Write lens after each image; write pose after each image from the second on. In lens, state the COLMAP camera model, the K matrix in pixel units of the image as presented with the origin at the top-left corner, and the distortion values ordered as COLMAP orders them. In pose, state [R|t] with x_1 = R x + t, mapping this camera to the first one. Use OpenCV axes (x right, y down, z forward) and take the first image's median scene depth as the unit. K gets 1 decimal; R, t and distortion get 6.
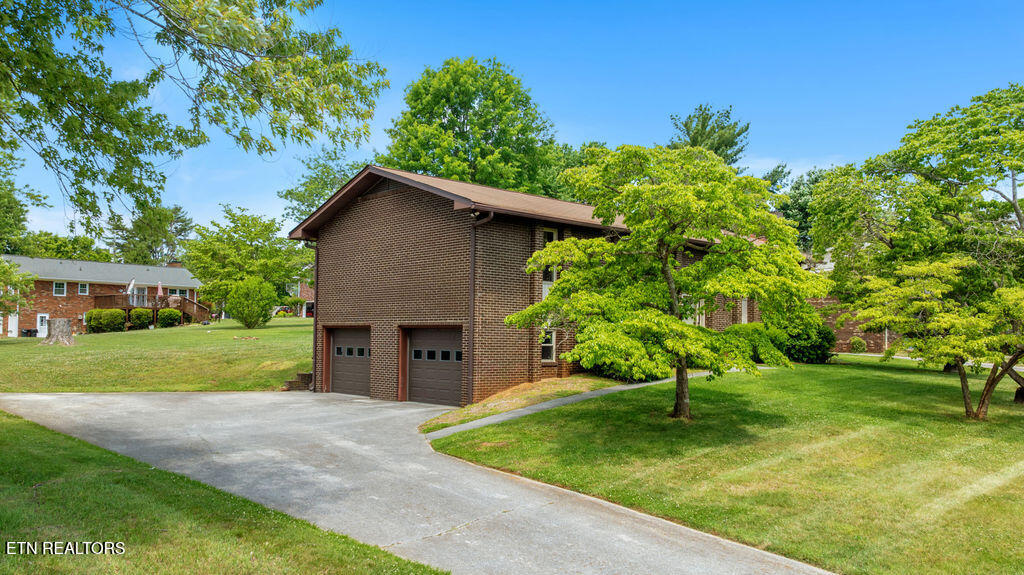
lens RADIAL K [[718.8, 0, 523.6], [0, 718.8, 309.8], [0, 0, 1]] dist [-0.011533, -0.000364]
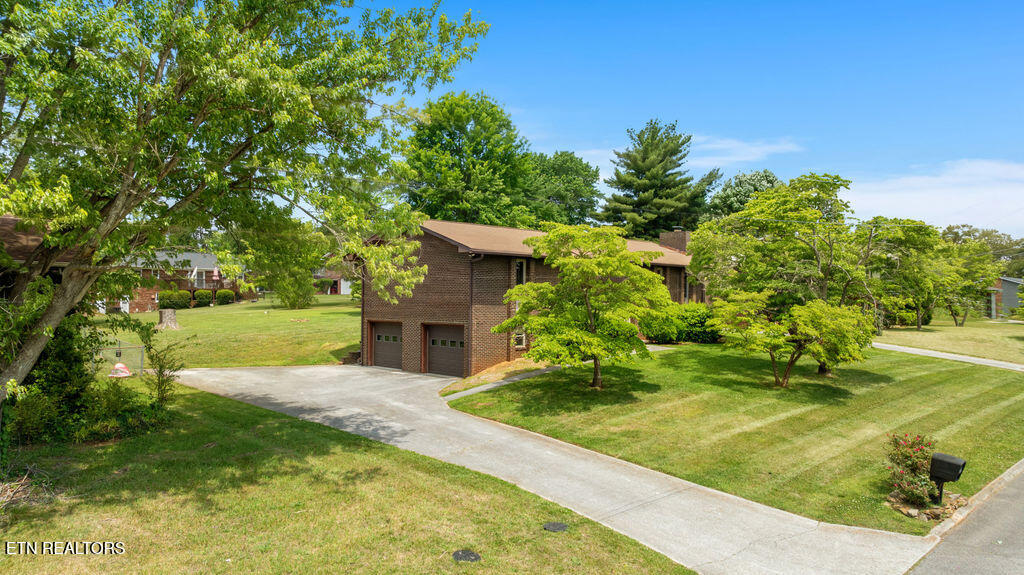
lens RADIAL K [[662.3, 0, 512.0], [0, 662.3, 287.5], [0, 0, 1]] dist [-0.001909, -0.000274]
pose [[0.999987, -0.005008, 0.001001, 0.019270], [0.004976, 0.999531, 0.030204, -0.111299], [-0.001152, -0.030198, 0.999543, -0.462286]]
